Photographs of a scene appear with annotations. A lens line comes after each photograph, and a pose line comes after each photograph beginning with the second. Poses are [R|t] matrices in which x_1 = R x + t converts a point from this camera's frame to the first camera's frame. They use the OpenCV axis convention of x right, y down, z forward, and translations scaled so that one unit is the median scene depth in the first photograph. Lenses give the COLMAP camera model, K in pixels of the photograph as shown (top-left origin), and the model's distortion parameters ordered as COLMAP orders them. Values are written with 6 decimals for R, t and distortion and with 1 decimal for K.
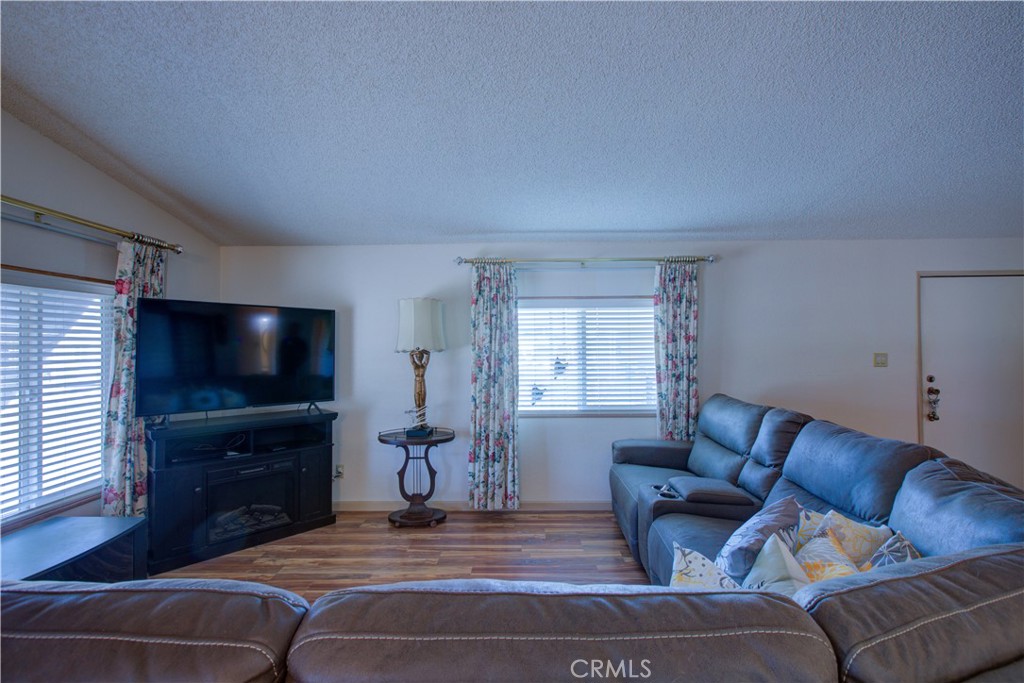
lens RADIAL K [[475.7, 0, 510.0], [0, 475.7, 335.9], [0, 0, 1]] dist [-0.010968, 0.004830]
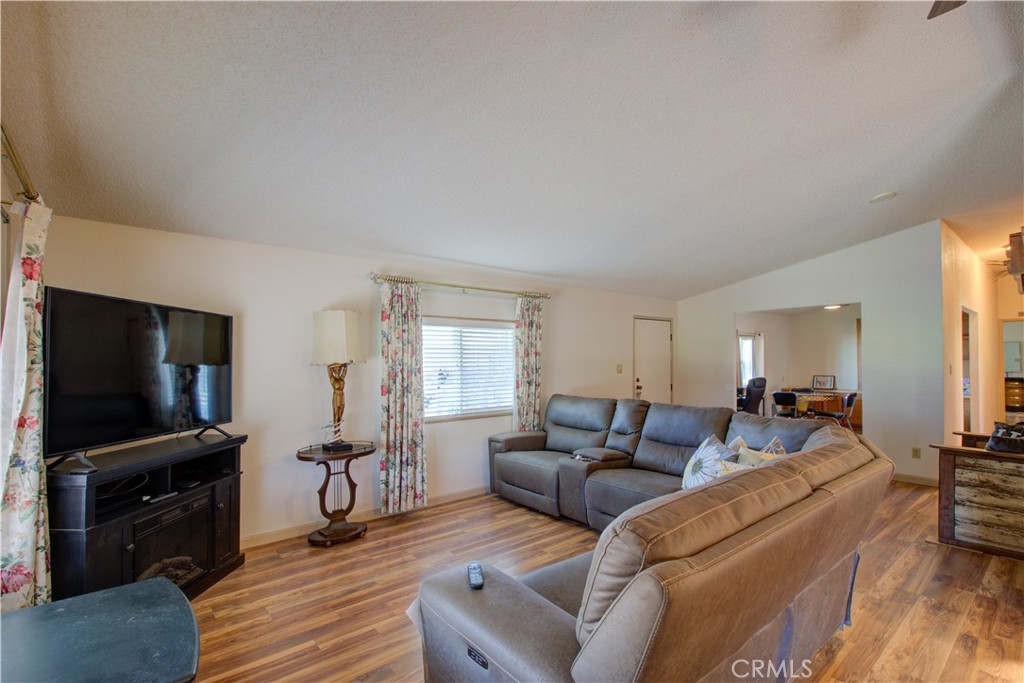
lens RADIAL K [[475.7, 0, 518.1], [0, 475.7, 351.0], [0, 0, 1]] dist [-0.010968, 0.004830]
pose [[0.753441, 0.015507, 0.657332, -0.553214], [-0.015743, 0.999861, -0.005543, 0.005029], [-0.657327, -0.006172, 0.753581, 0.021515]]
